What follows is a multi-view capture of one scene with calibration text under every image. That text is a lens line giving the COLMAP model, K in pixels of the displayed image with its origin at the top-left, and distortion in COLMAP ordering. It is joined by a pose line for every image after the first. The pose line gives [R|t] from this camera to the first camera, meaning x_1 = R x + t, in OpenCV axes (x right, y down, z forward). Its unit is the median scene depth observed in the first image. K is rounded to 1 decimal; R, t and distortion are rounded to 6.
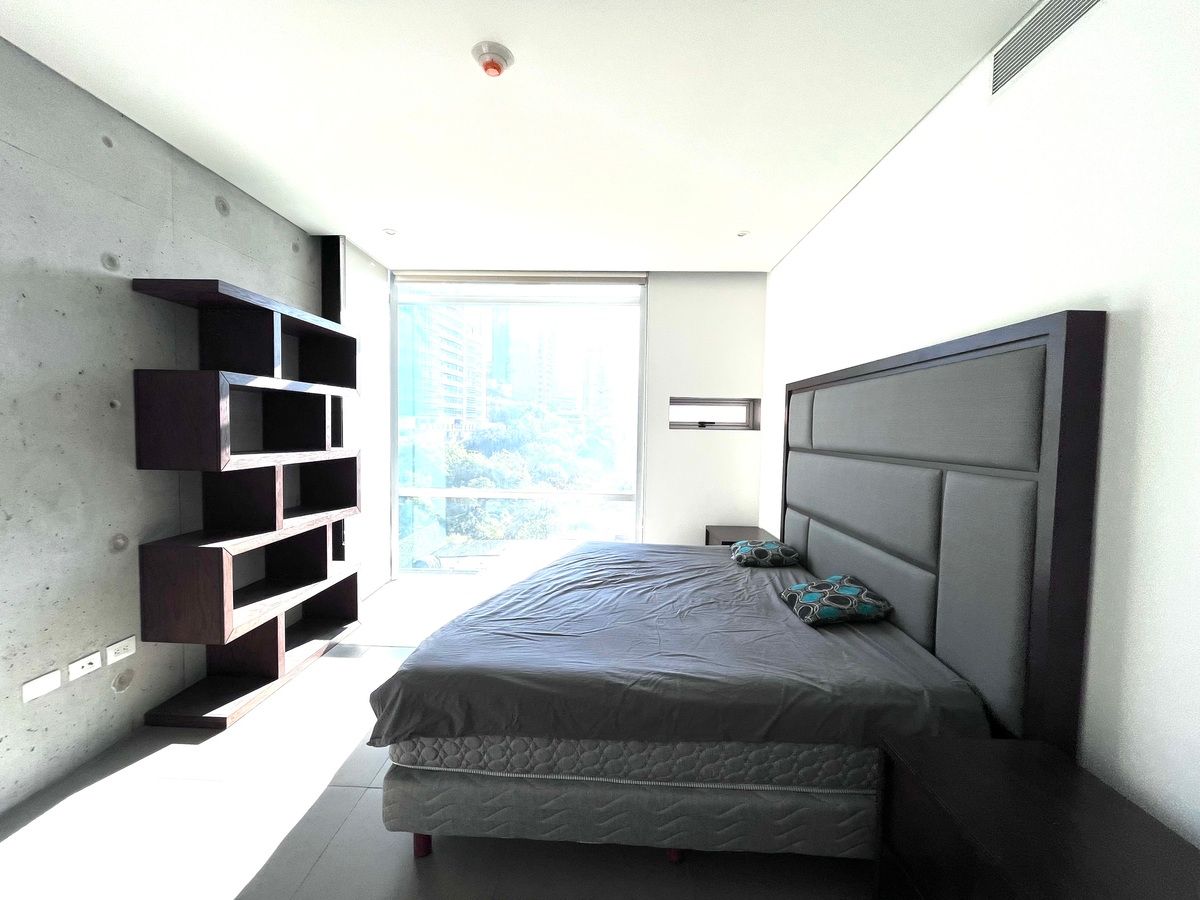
lens RADIAL K [[485.9, 0, 594.6], [0, 485.9, 452.2], [0, 0, 1]] dist [-0.006017, 0.000538]
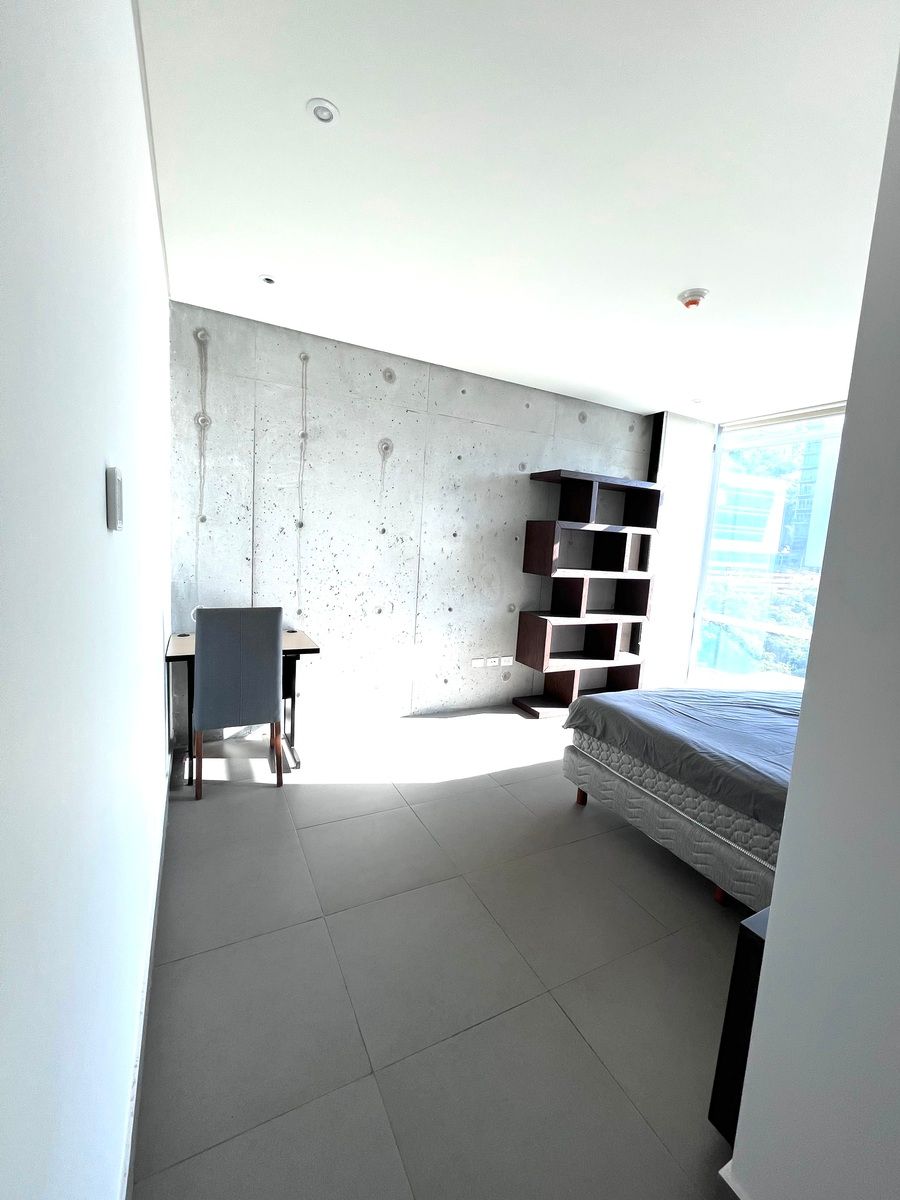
lens RADIAL K [[485.9, 0, 449.2], [0, 485.9, 600.9], [0, 0, 1]] dist [-0.006017, 0.000538]
pose [[0.487475, 0.125328, -0.864095, 0.614474], [-0.095536, 0.991359, 0.089890, 0.002350], [0.867895, 0.038733, 0.495236, -0.219262]]
